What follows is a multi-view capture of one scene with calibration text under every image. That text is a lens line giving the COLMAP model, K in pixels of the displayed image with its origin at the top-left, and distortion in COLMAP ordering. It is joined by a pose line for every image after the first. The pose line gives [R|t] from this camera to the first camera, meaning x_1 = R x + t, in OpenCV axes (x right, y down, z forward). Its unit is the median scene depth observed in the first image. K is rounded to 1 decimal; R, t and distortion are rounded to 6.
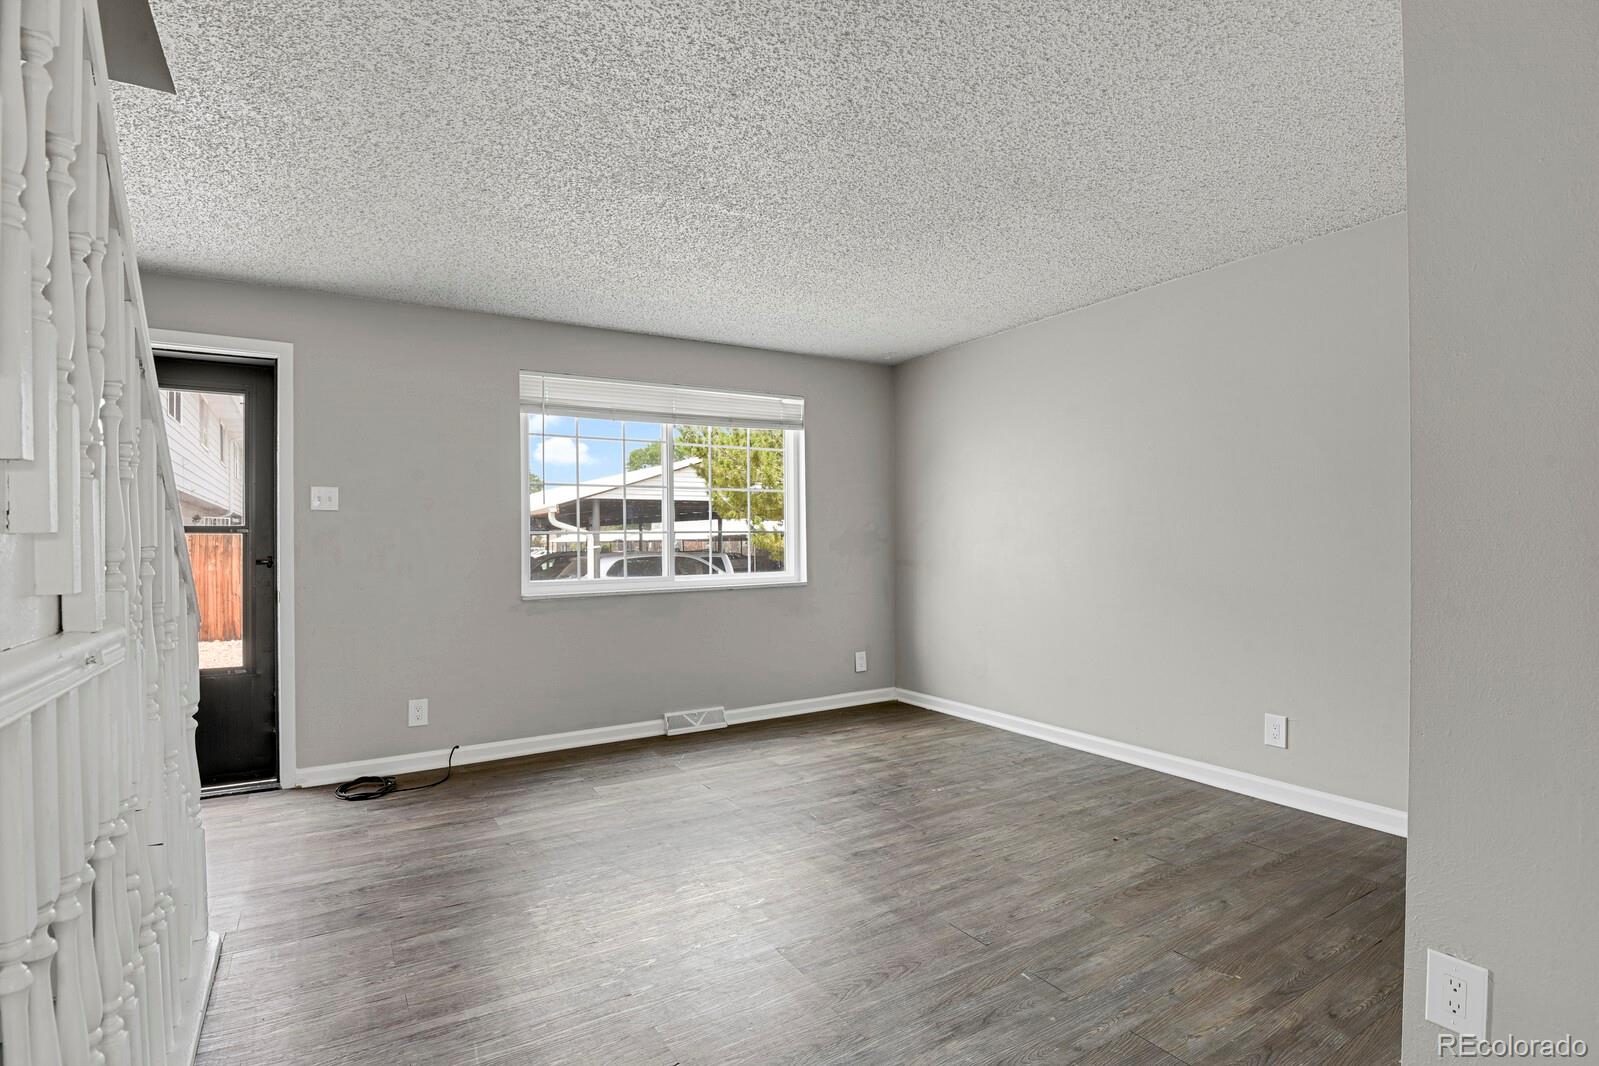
lens RADIAL K [[779.2, 0, 801.0], [0, 779.2, 539.3], [0, 0, 1]] dist [-0.020721, -0.007722]
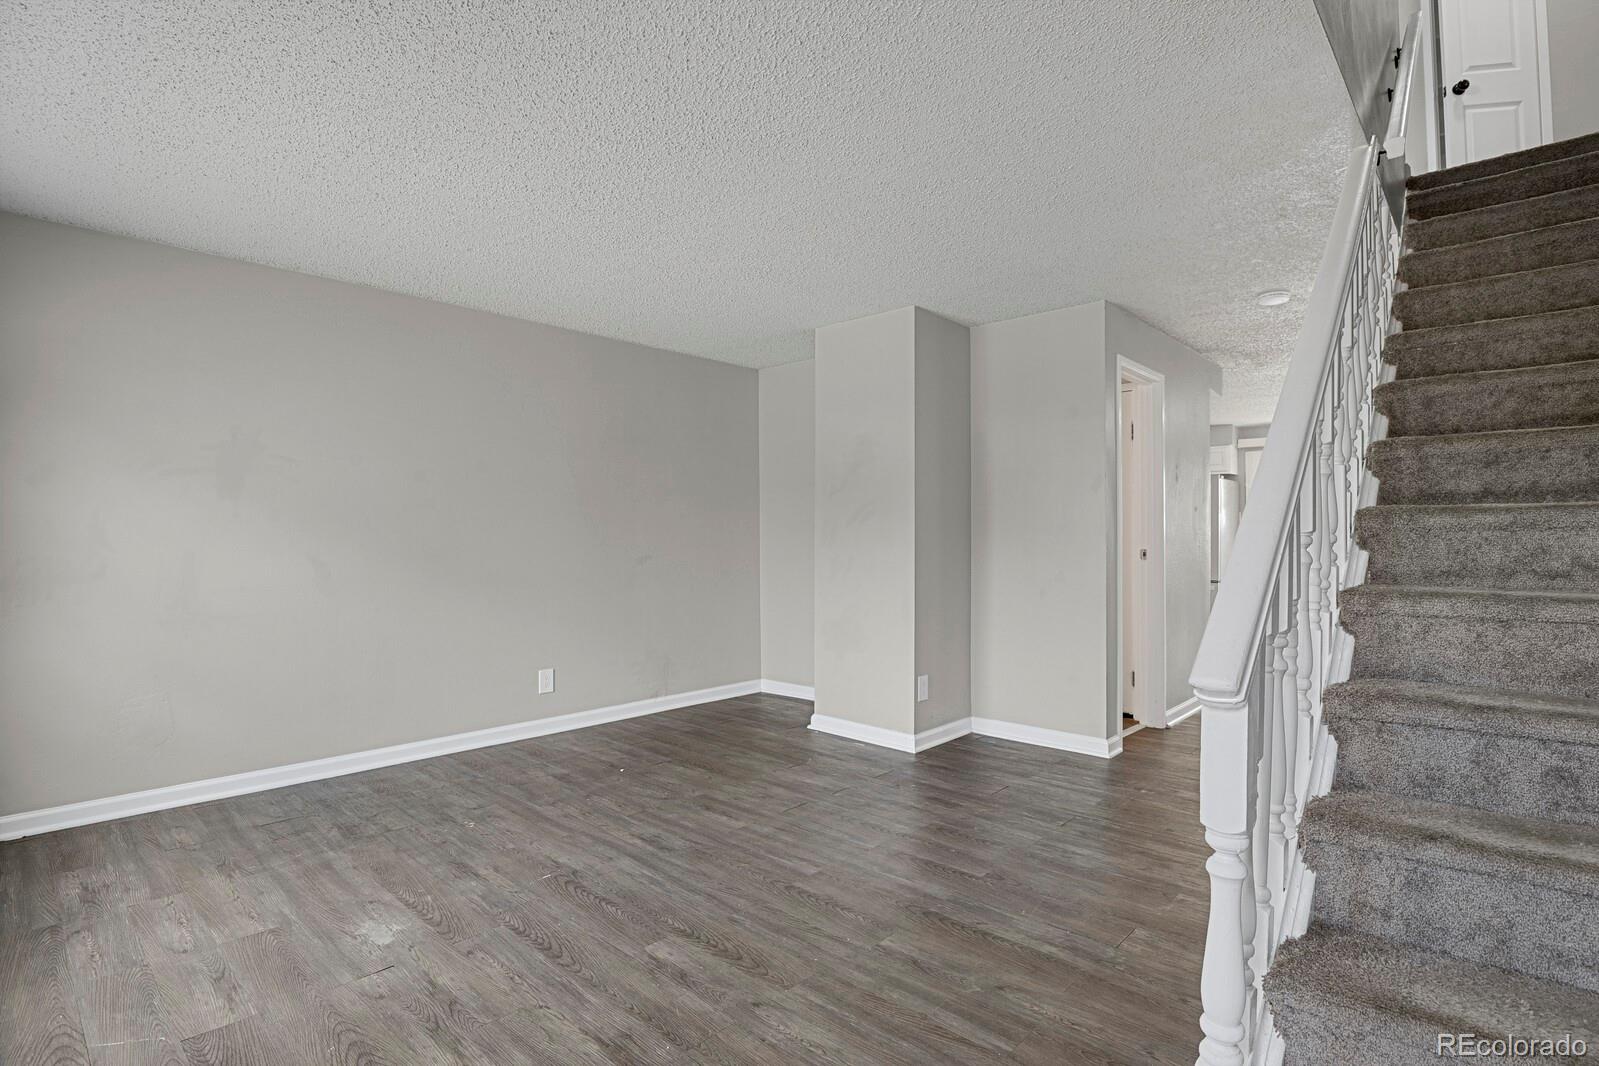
lens RADIAL K [[779.2, 0, 801.0], [0, 779.2, 539.3], [0, 0, 1]] dist [-0.020721, -0.007722]
pose [[-0.271438, 0.009462, 0.962409, -0.665899], [0.008001, 0.999939, -0.007574, 0.012538], [-0.962423, 0.005644, -0.271497, 0.773340]]
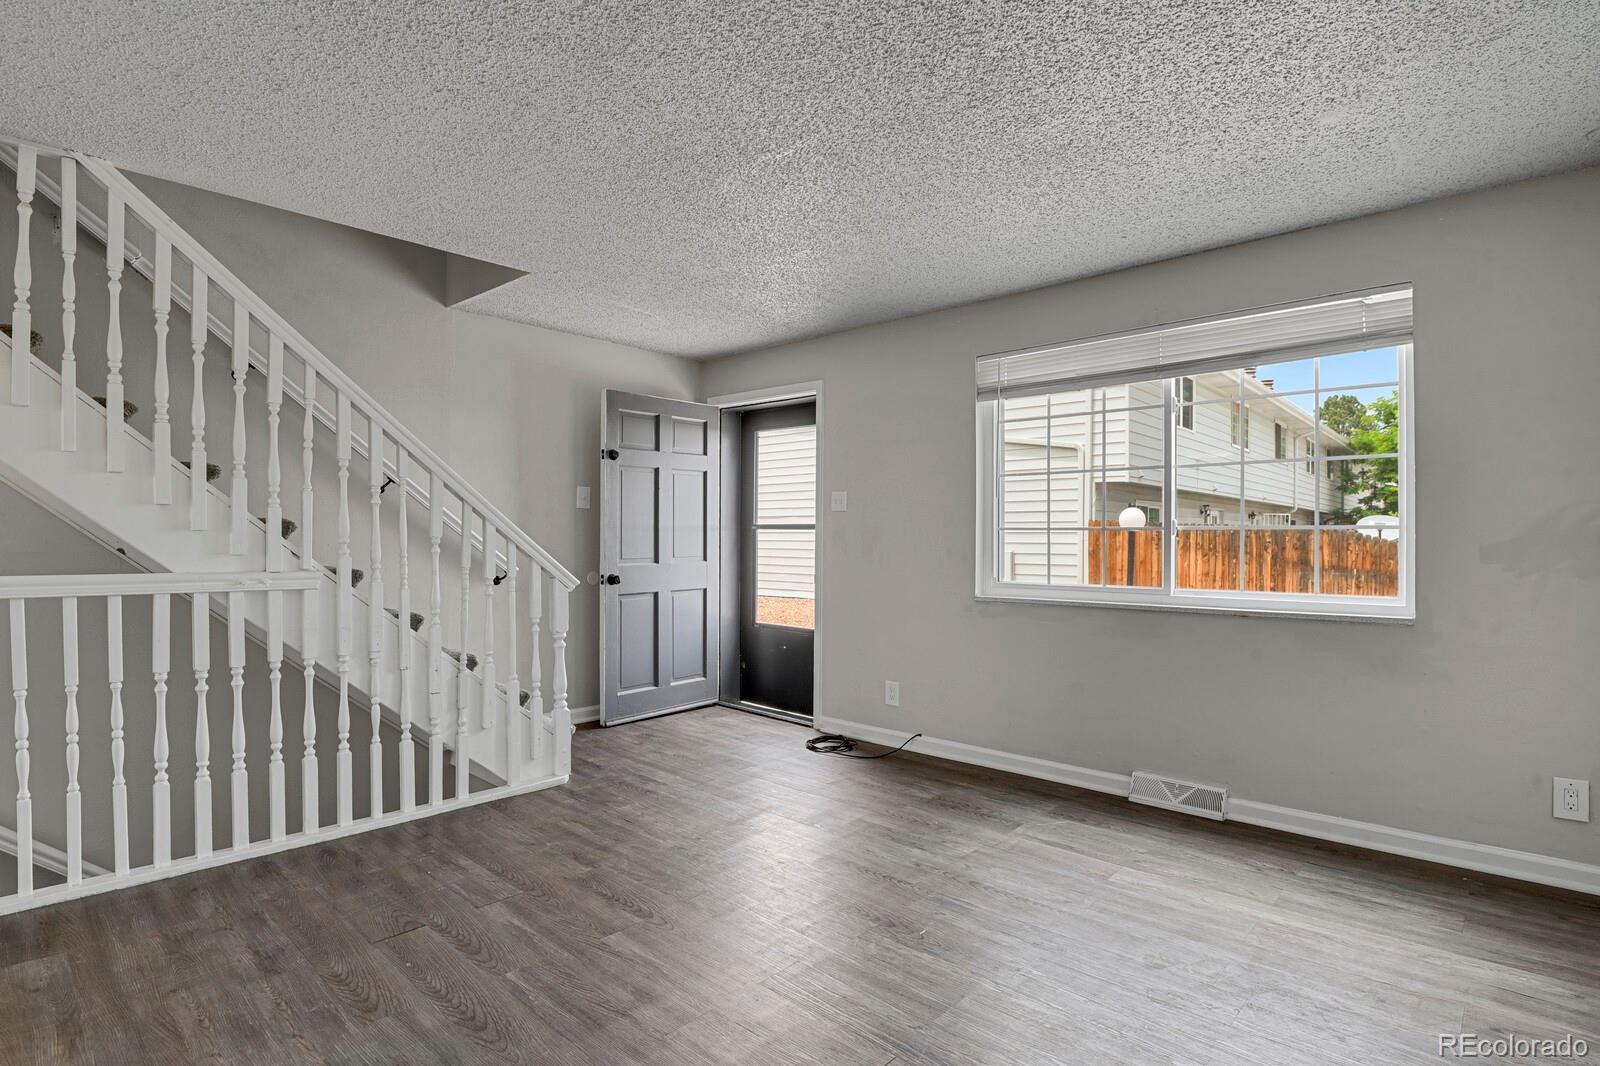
lens RADIAL K [[779.7, 0, 801.5], [0, 779.7, 539.3], [0, 0, 1]] dist [-0.020721, -0.007722]
pose [[0.279972, 0.009477, -0.959961, 0.521132], [-0.011314, 0.999914, 0.006571, 0.000345], [0.959942, 0.009021, 0.280055, 0.560220]]
